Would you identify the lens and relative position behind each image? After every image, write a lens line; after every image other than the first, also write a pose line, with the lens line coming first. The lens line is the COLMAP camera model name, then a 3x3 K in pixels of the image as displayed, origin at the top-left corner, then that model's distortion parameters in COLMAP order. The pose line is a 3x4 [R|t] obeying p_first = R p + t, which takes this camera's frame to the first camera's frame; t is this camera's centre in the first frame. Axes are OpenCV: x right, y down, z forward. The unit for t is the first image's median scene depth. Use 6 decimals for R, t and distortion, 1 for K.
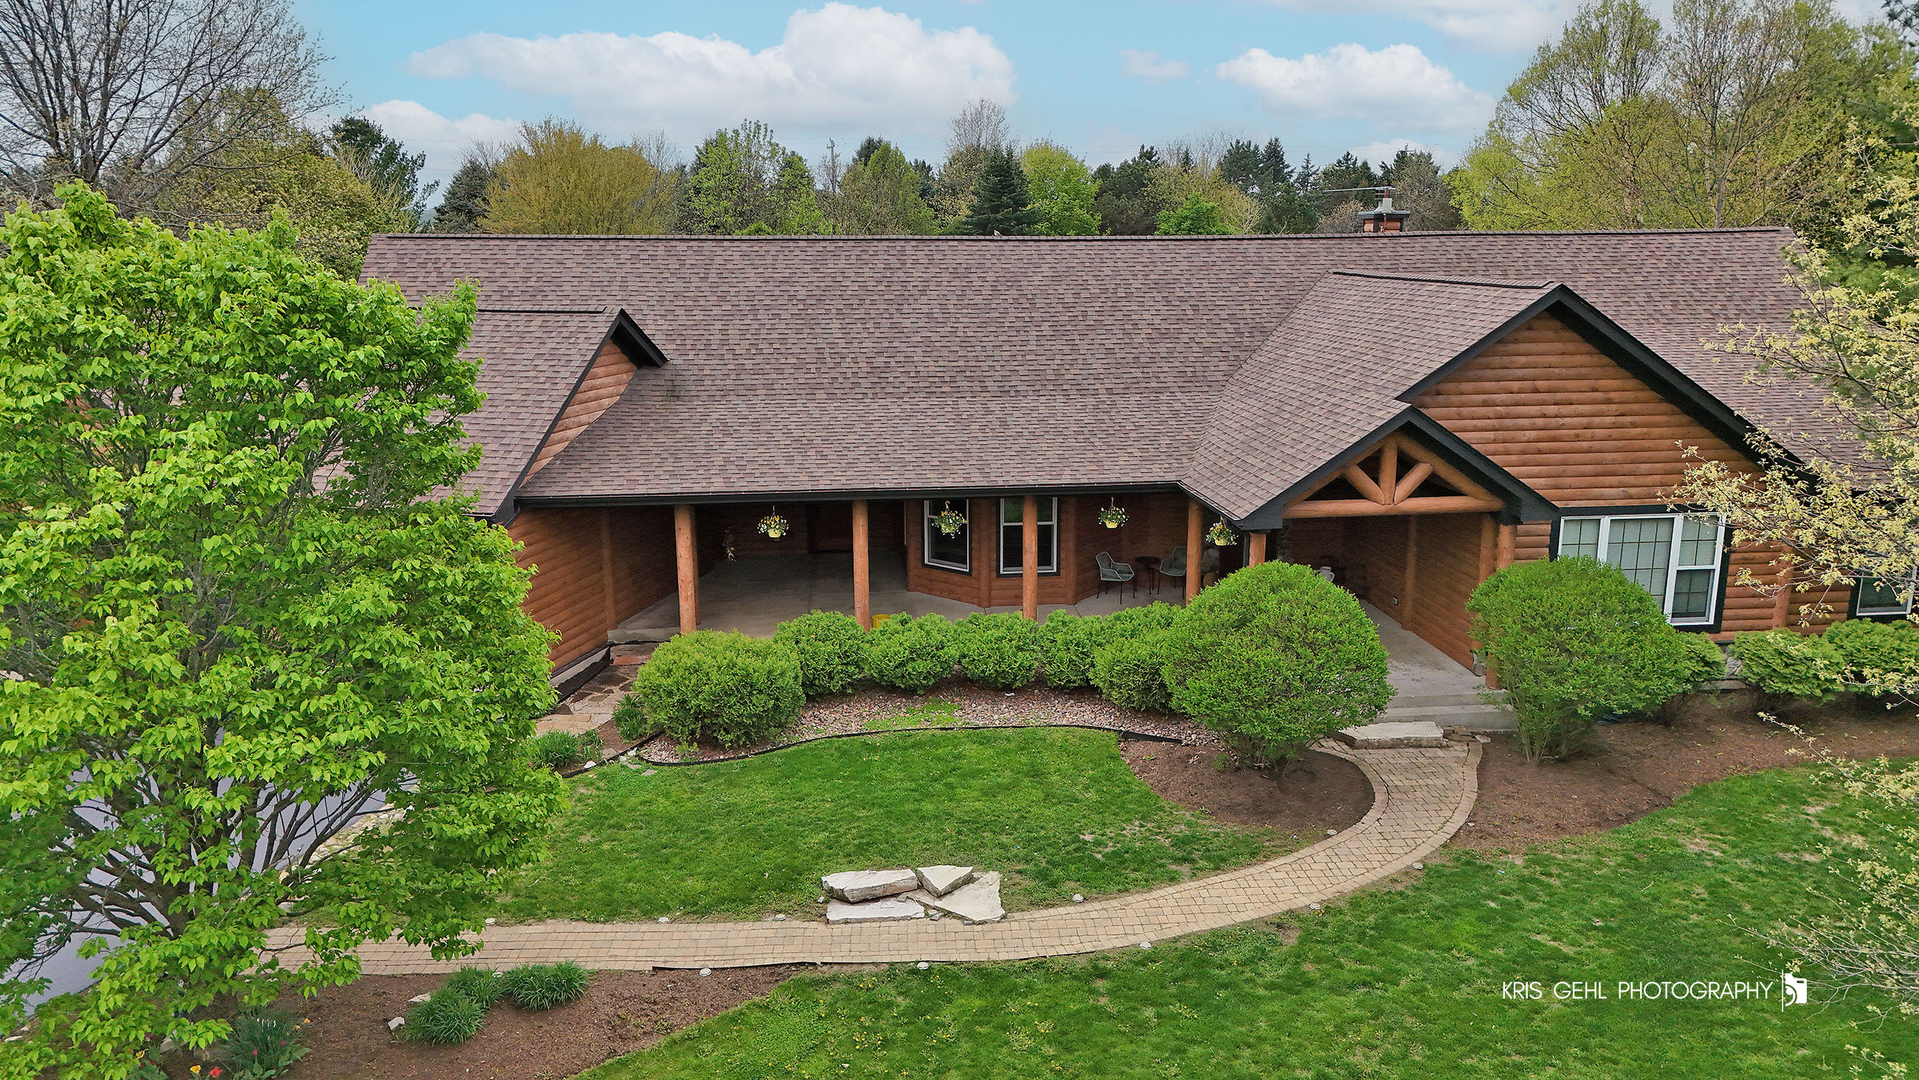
lens RADIAL K [[1402.0, 0, 963.1], [0, 1402.0, 539.7], [0, 0, 1]] dist [0.089436, -0.088567]
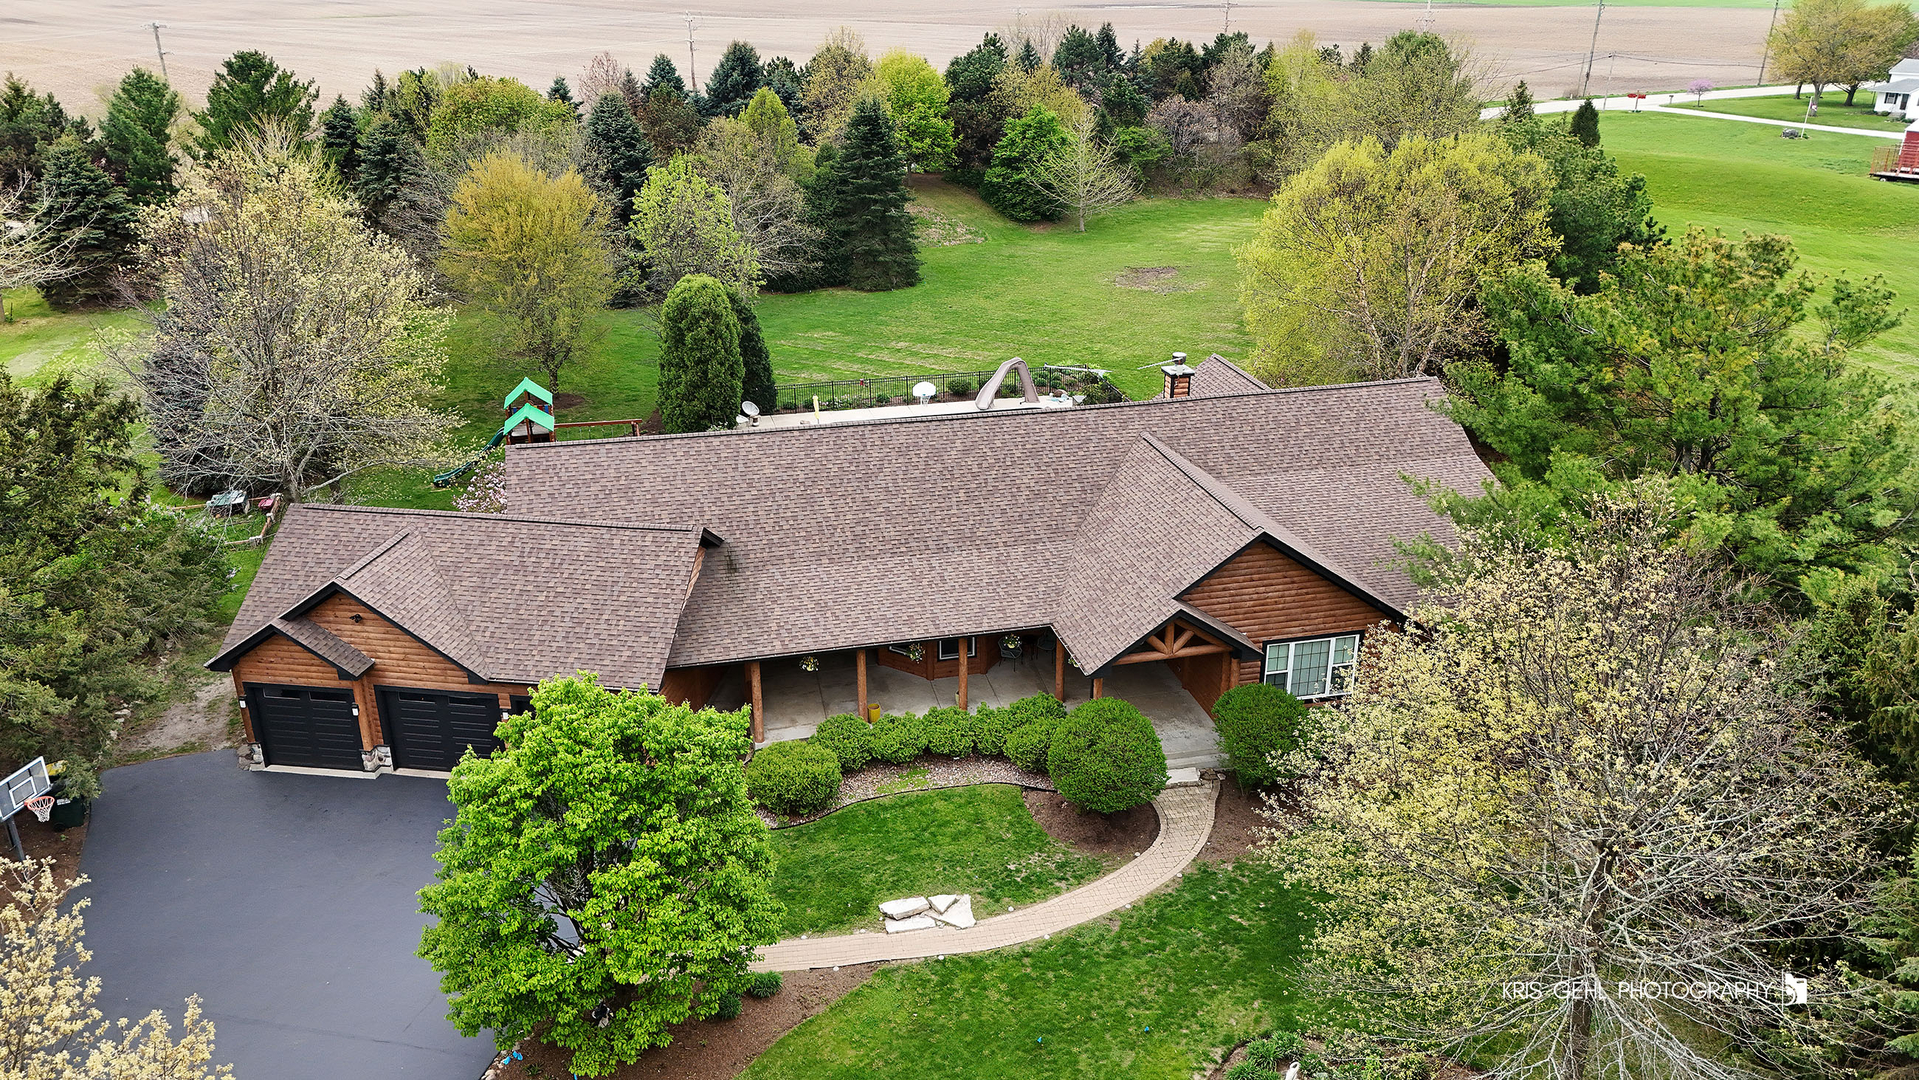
lens RADIAL K [[1402.6, 0, 959.5], [0, 1402.6, 540.0], [0, 0, 1]] dist [0.184719, -0.487764]
pose [[0.993330, -0.041603, 0.107539, -0.161649], [0.022753, 0.985025, 0.170901, -0.528550], [-0.113039, -0.167314, 0.979402, -0.753779]]
